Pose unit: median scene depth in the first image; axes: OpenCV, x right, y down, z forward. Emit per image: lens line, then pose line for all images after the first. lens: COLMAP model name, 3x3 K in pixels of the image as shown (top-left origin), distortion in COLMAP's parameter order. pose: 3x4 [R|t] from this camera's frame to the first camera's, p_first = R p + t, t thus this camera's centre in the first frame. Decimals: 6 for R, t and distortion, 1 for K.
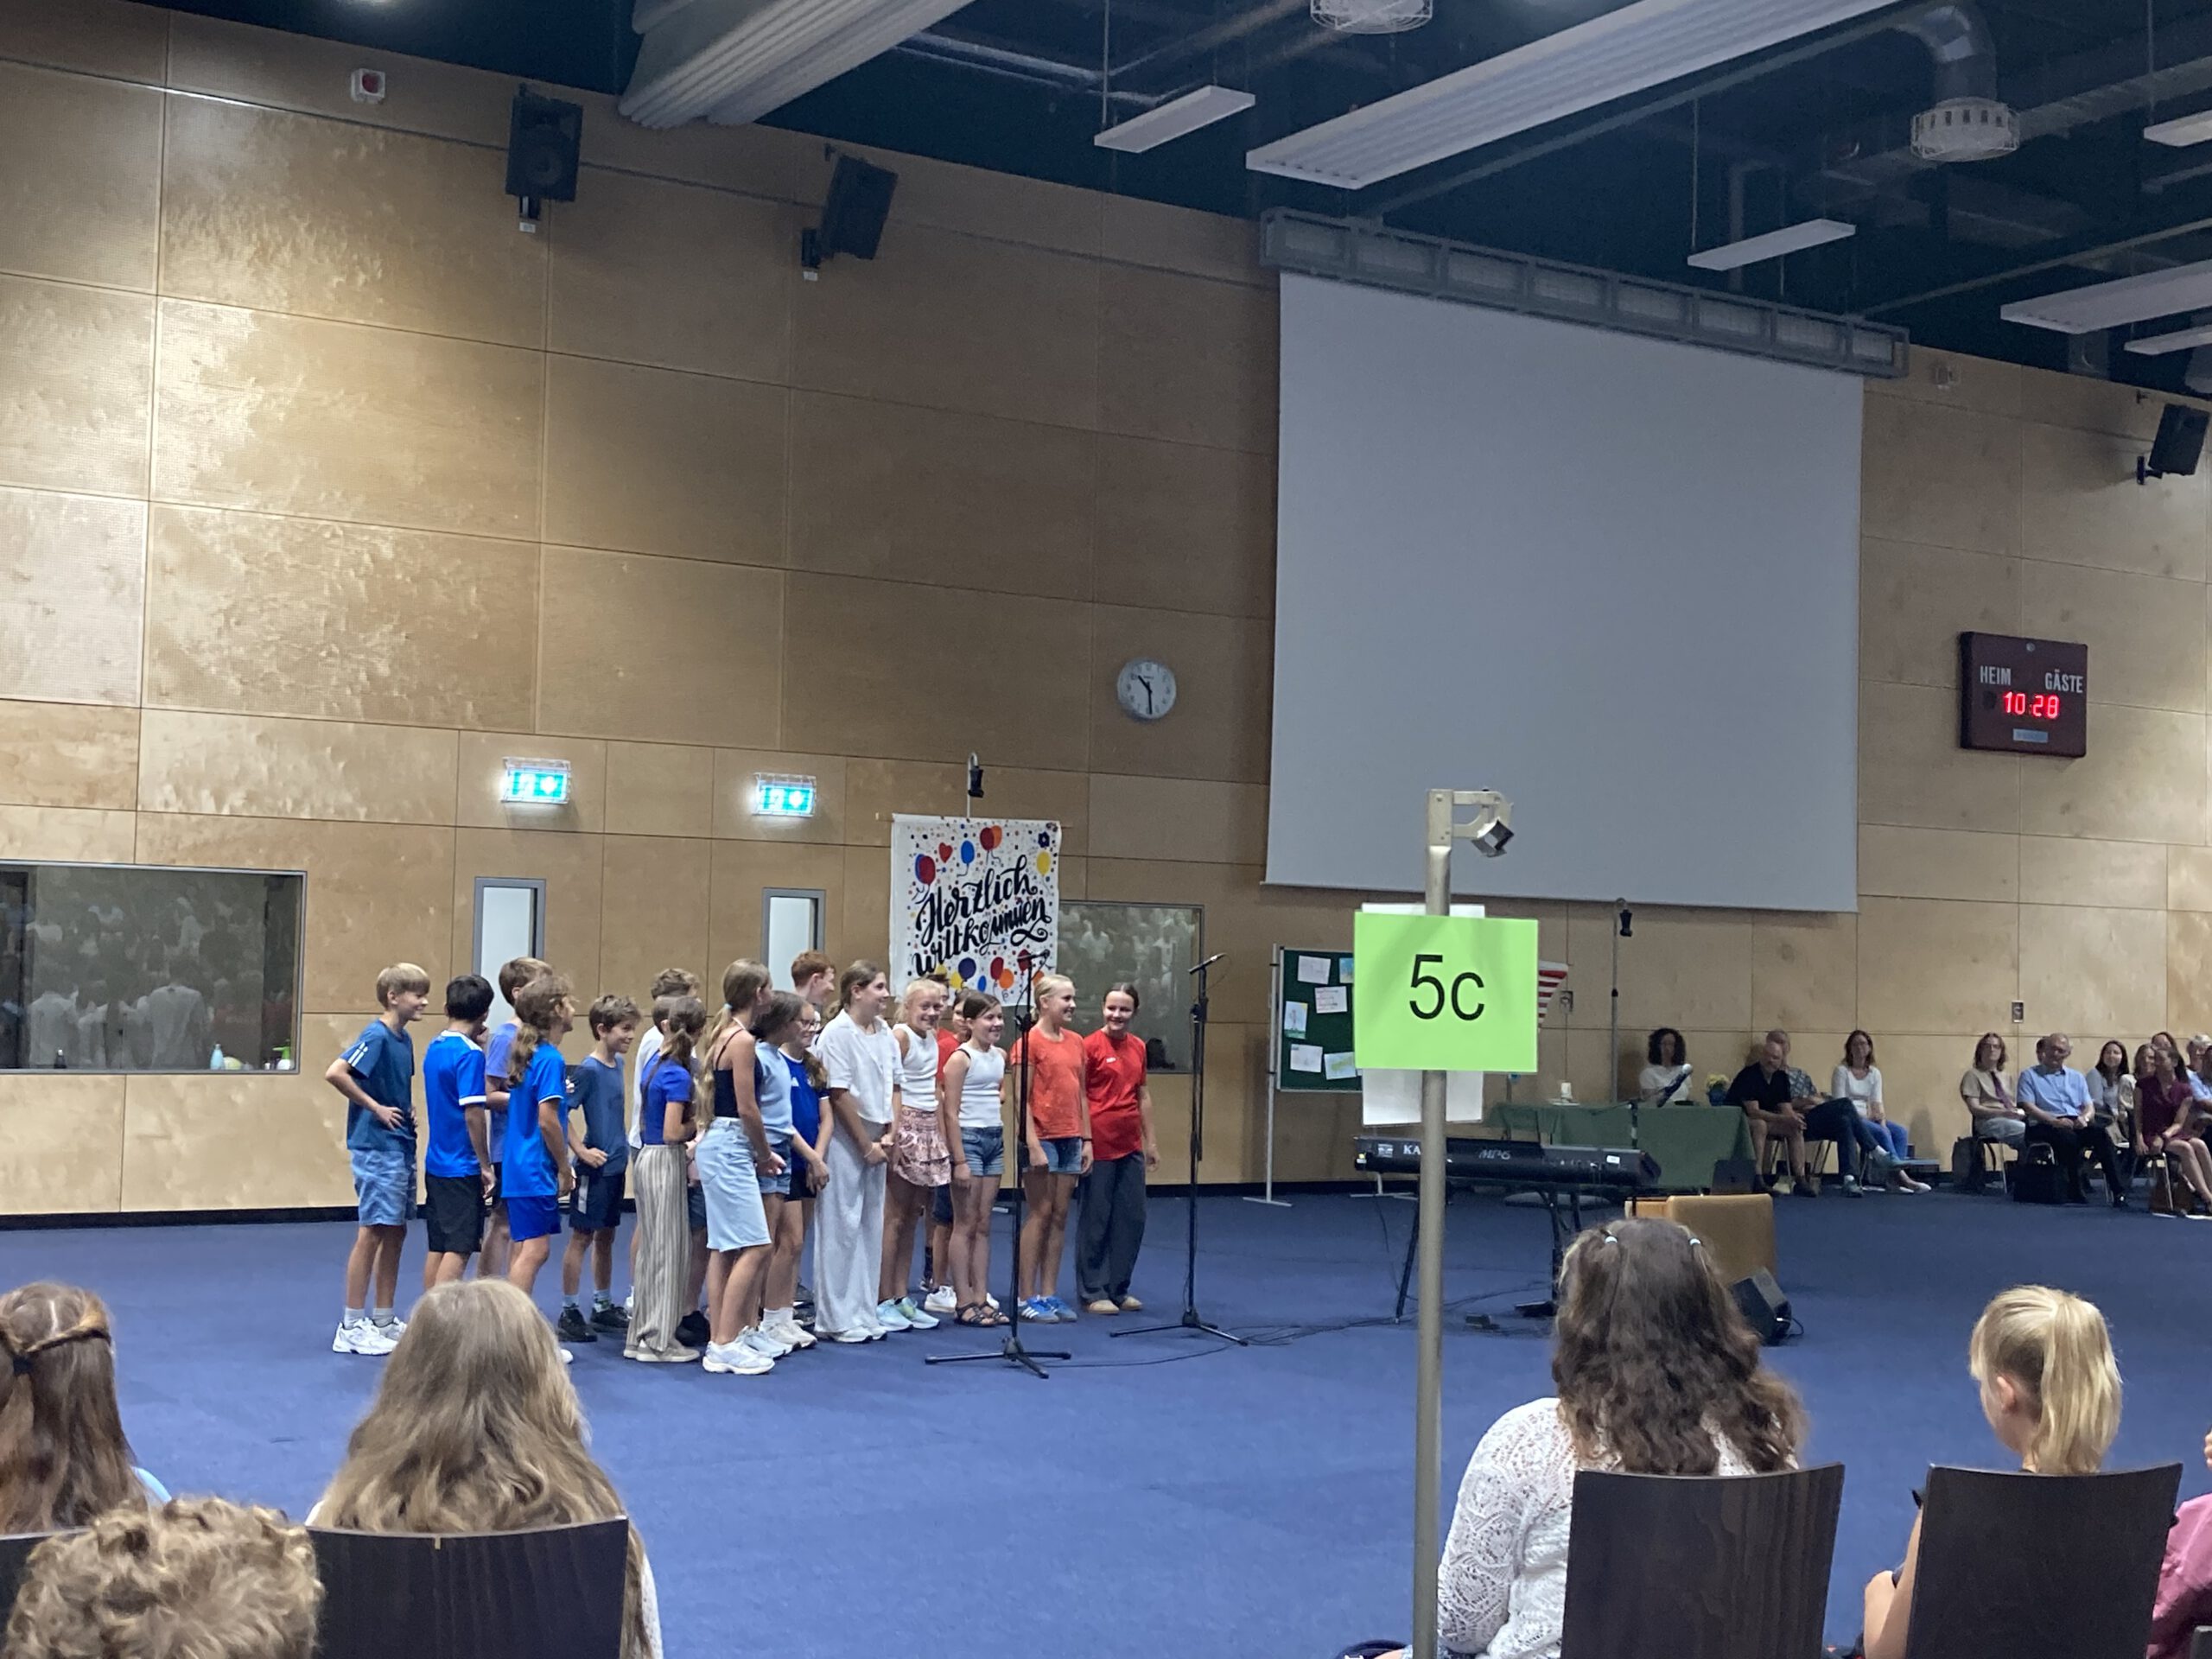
lens RADIAL K [[2963.7, 0, 1120.3], [0, 2963.7, 845.4], [0, 0, 1]] dist [0.037175, 0.000000]
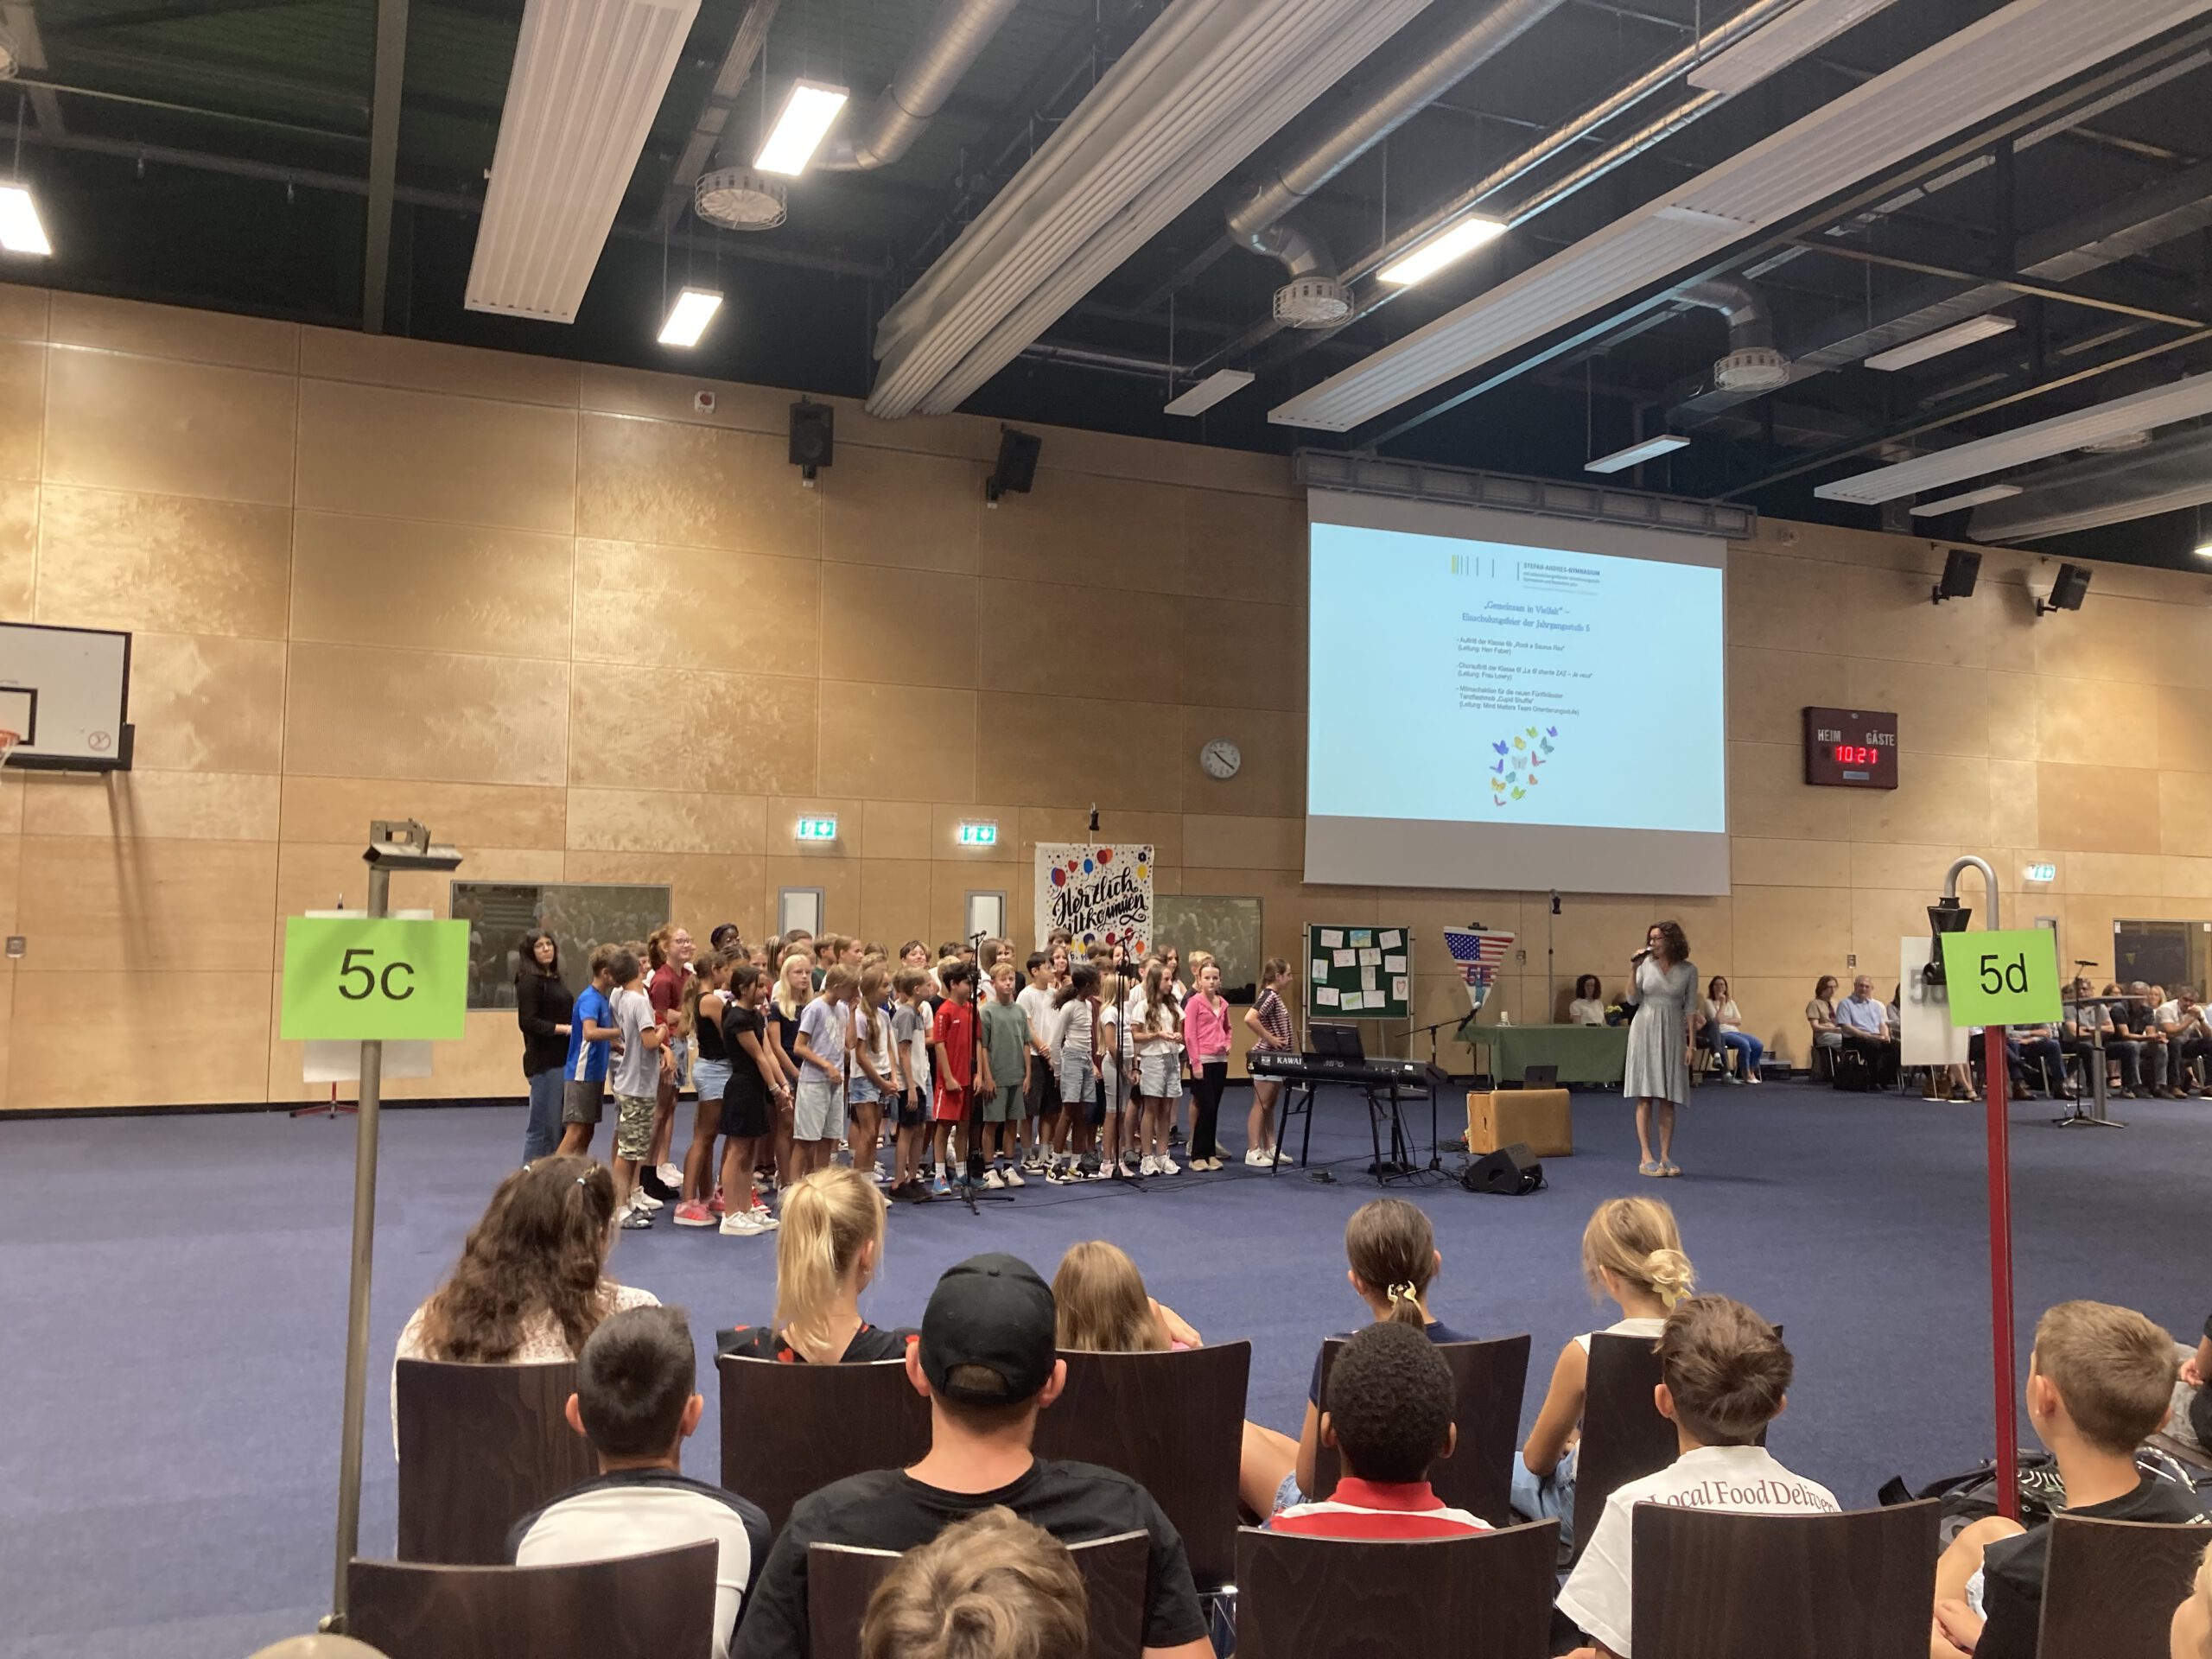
lens RADIAL K [[1785.2, 0, 1102.0], [0, 1785.2, 839.0], [0, 0, 1]] dist [0.039373, -0.052043]
pose [[0.985365, -0.021747, -0.169066, 0.112763], [0.018974, 0.999658, -0.018001, 0.005135], [0.169400, 0.014529, 0.985440, 0.069226]]
